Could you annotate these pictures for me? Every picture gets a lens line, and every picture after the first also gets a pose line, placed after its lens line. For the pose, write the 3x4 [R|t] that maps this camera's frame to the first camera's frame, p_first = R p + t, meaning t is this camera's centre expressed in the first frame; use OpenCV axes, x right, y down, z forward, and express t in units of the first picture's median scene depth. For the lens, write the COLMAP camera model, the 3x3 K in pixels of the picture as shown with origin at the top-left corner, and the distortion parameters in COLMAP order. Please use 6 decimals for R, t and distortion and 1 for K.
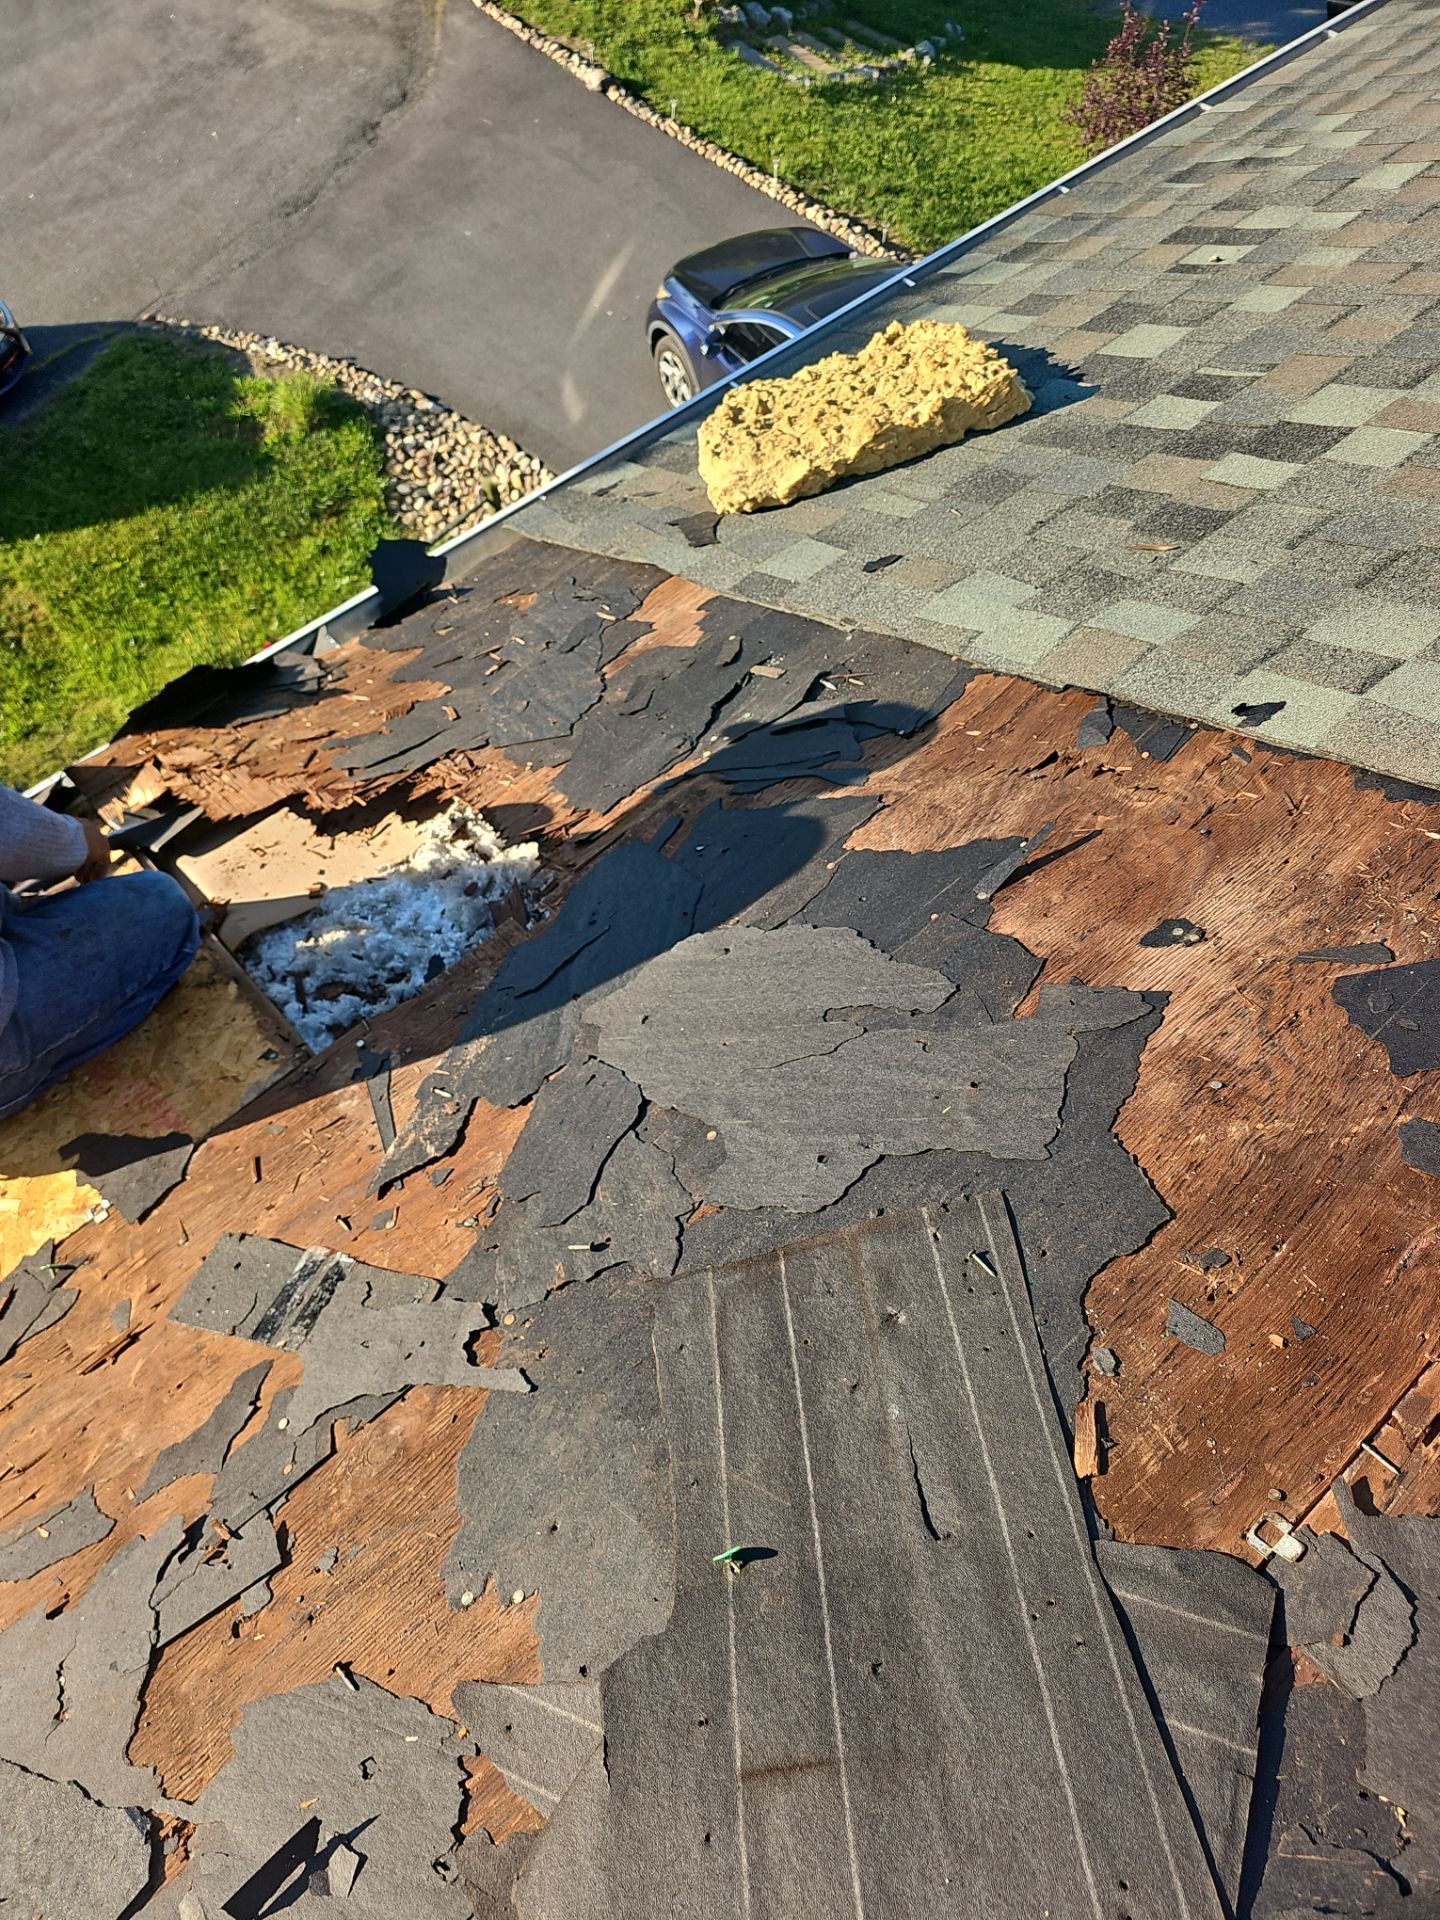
lens RADIAL K [[1288.1, 0, 716.8], [0, 1288.1, 933.0], [0, 0, 1]] dist [0.059259, -0.058206]
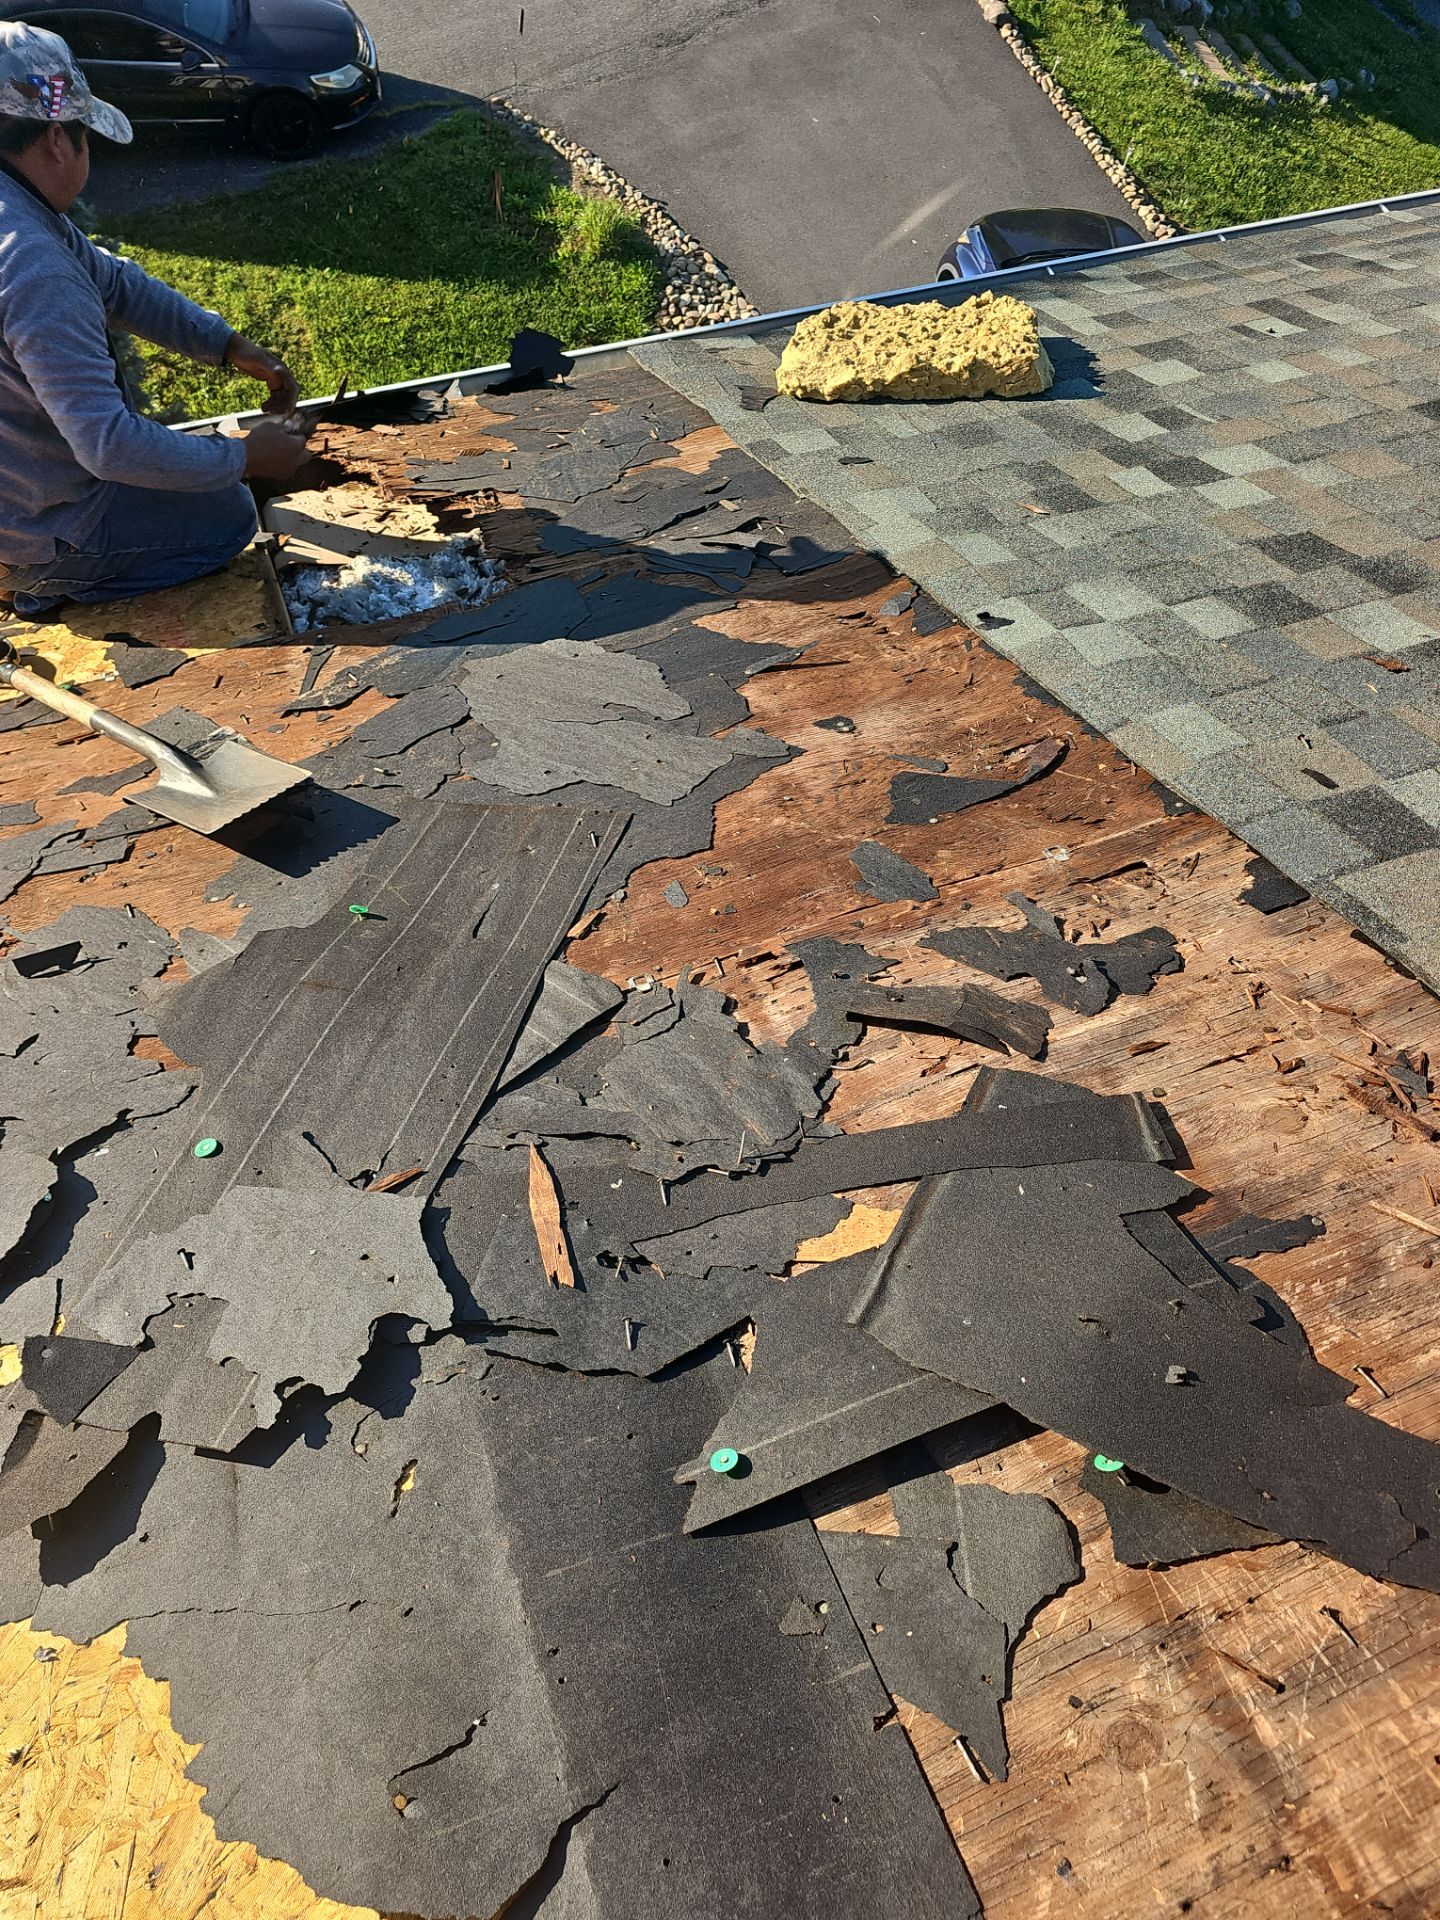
lens RADIAL K [[1293.6, 0, 720.0], [0, 1293.6, 960.0], [0, 0, 1]] dist [0.056941, -0.046686]
pose [[0.927866, 0.366385, -0.069474, 0.184342], [-0.361392, 0.929408, 0.074812, 0.078977], [0.091979, -0.044308, 0.994775, -0.194816]]
